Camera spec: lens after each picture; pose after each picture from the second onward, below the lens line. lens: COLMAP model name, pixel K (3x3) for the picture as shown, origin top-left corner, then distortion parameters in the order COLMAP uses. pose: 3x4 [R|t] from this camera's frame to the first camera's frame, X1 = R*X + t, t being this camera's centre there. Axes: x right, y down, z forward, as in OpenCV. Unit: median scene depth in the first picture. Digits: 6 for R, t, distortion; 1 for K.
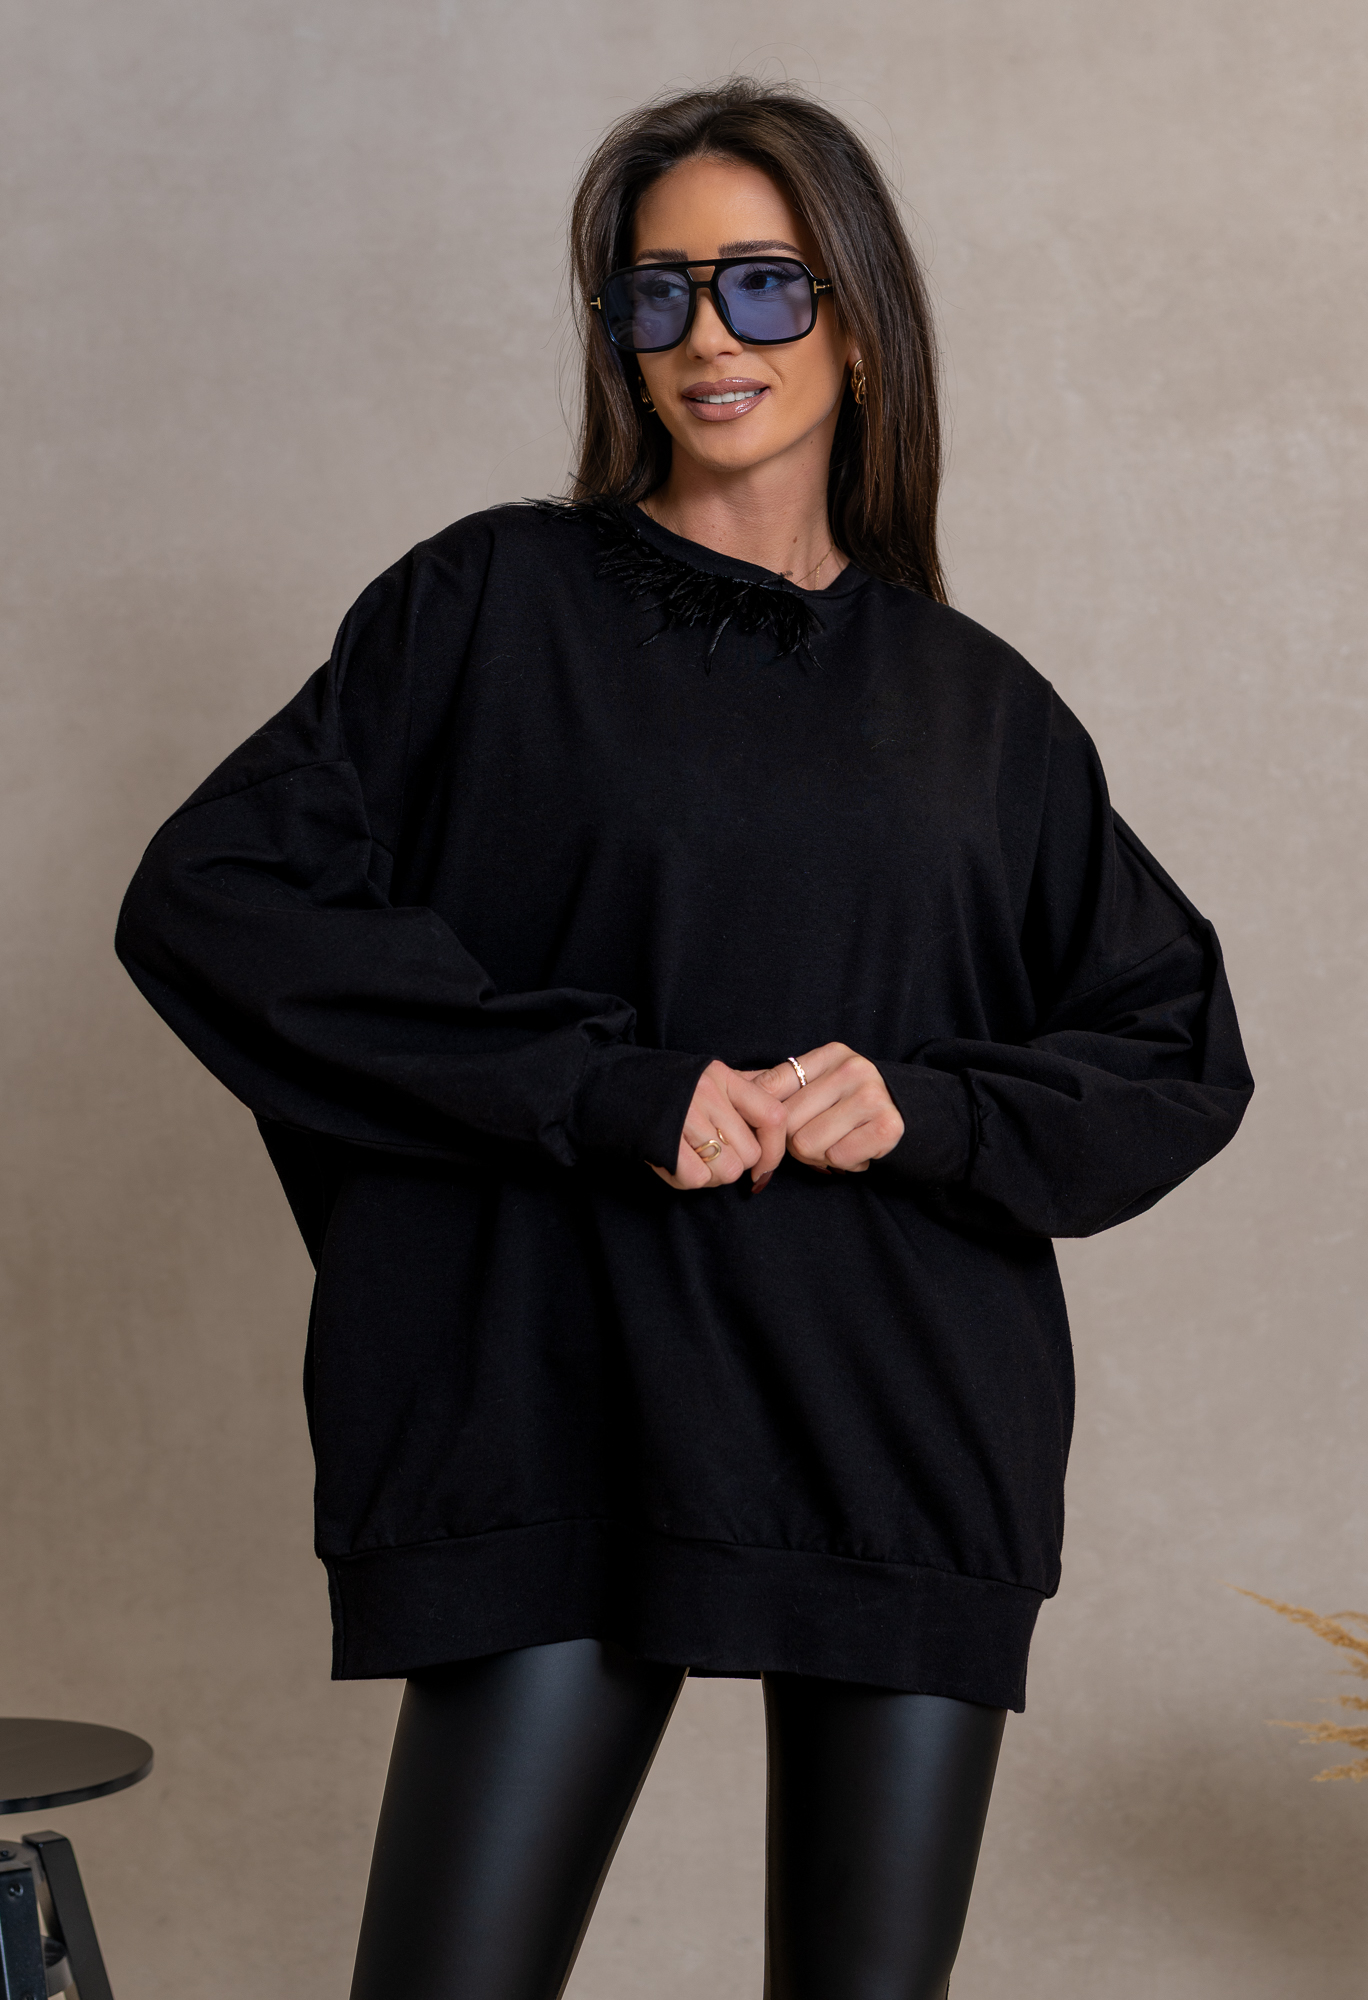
lens RADIAL K [[4006.4, 0, 689.3], [0, 4006.4, 951.6], [0, 0, 1]] dist [0.020912, 0.000000]
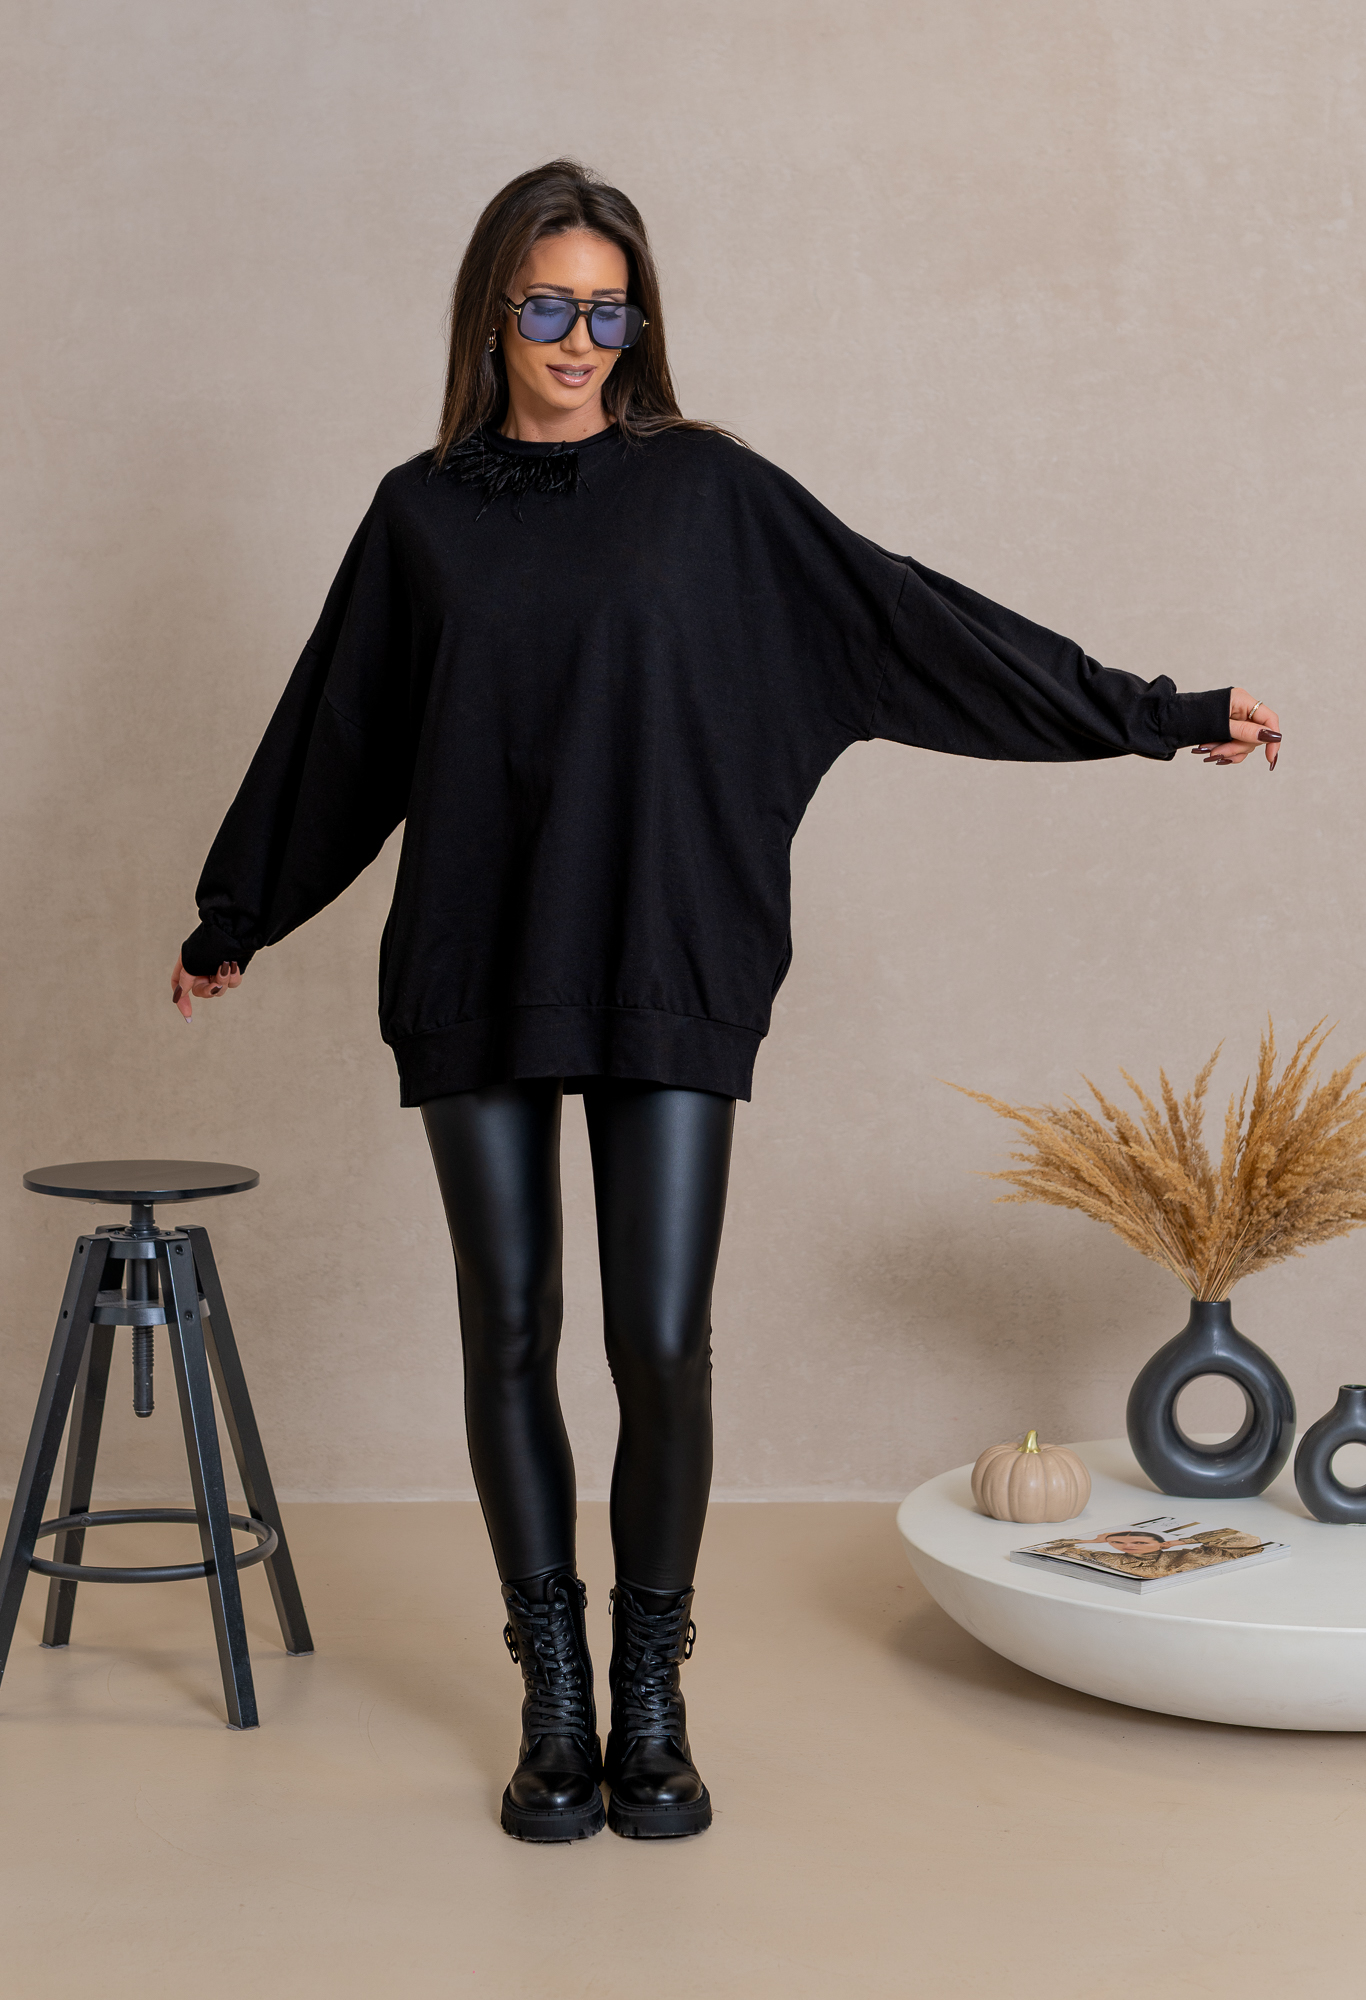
lens RADIAL K [[4006.4, 0, 680.8], [0, 4006.4, 878.9], [0, 0, 1]] dist [0.020912, 0.000000]
pose [[0.999726, 0.003002, 0.023199, -0.000758], [-0.004150, 0.998760, 0.049607, 0.003159], [-0.023021, -0.049690, 0.998499, -0.415941]]
